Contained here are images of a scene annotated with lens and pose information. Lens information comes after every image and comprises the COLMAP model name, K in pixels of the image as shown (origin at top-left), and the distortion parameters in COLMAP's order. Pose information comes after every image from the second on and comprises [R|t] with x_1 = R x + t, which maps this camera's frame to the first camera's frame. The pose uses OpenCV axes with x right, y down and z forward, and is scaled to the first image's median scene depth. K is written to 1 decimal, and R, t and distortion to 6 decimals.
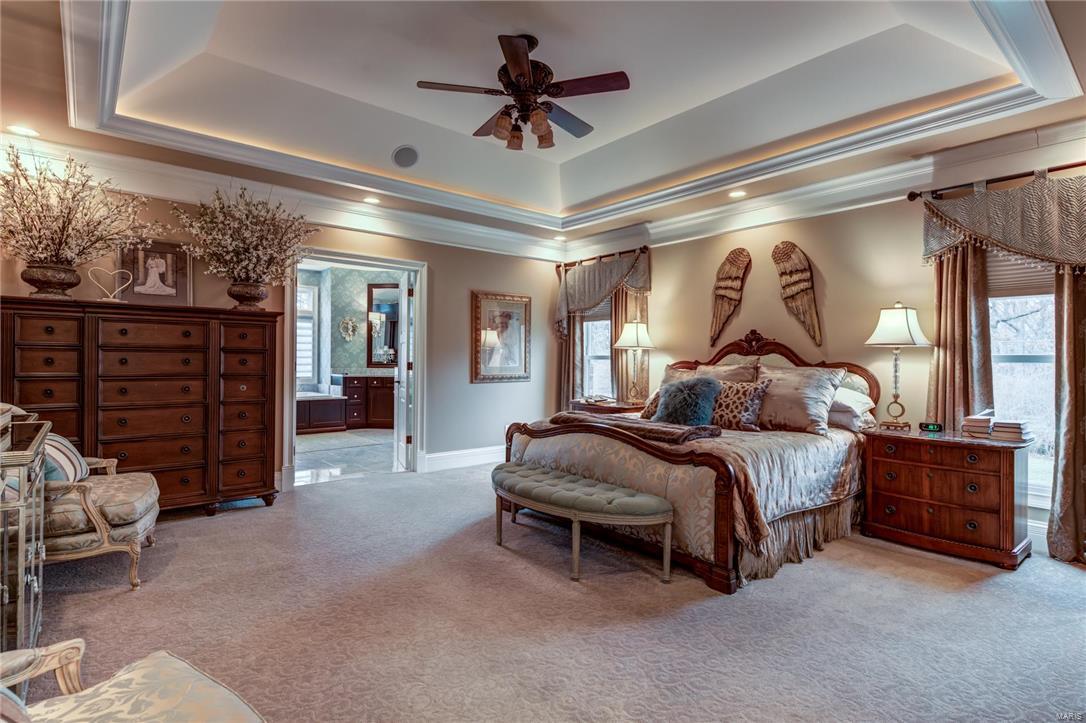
lens RADIAL K [[535.2, 0, 537.0], [0, 535.2, 360.8], [0, 0, 1]] dist [0.002958, -0.002669]
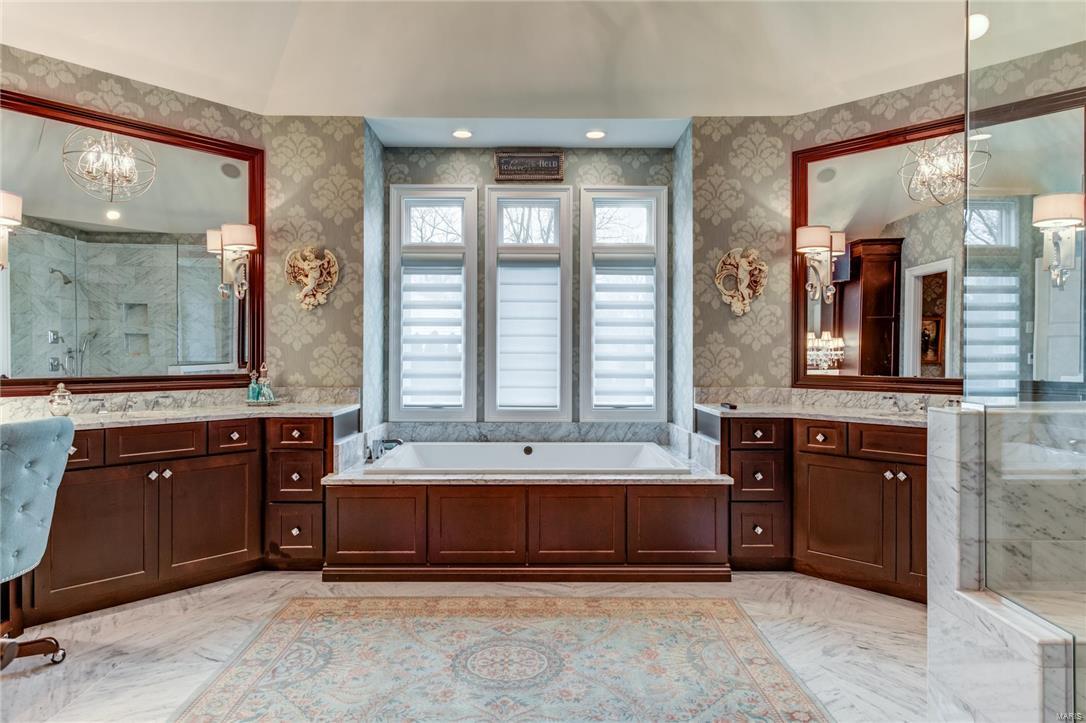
lens RADIAL K [[642.5, 0, 538.7], [0, 642.5, 354.9], [0, 0, 1]] dist [0.005897, 0.001325]
pose [[0.783309, -0.004670, -0.621615, -0.084014], [0.002487, 0.999987, -0.004378, -0.003319], [0.621627, 0.001883, 0.783311, 0.256917]]
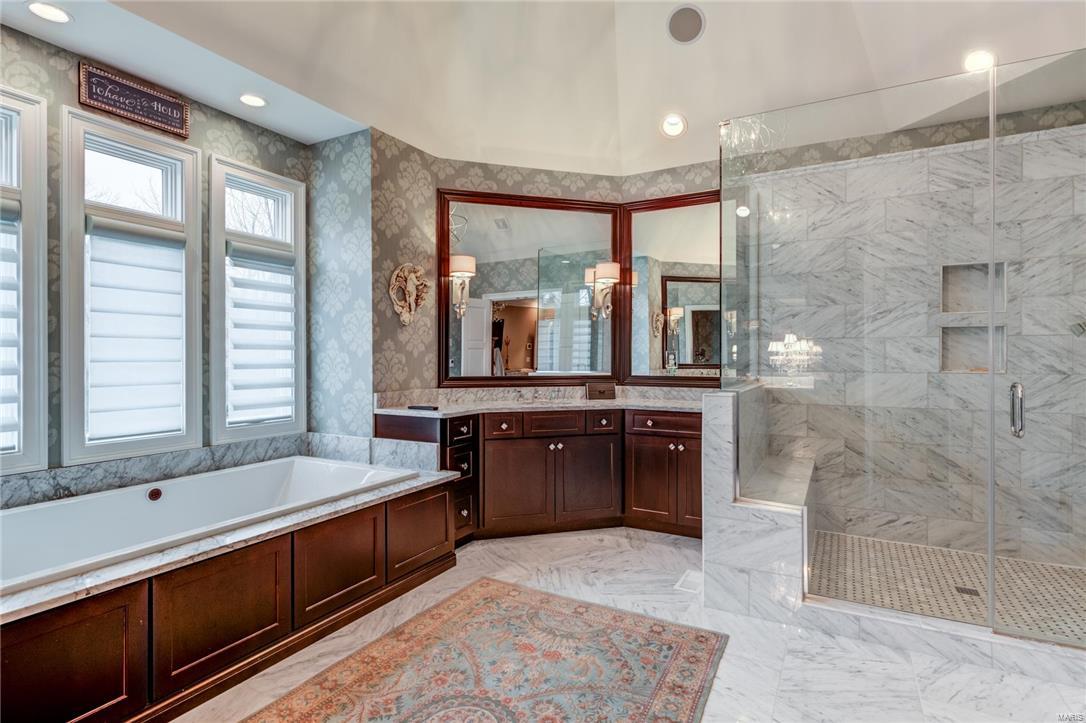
lens RADIAL K [[535.2, 0, 542.2], [0, 535.2, 360.3], [0, 0, 1]] dist [0.002958, -0.002669]
pose [[0.925953, -0.012588, 0.377429, -0.184398], [0.011256, 0.999920, 0.005735, -0.004767], [-0.377471, -0.001062, 0.926021, 0.266547]]
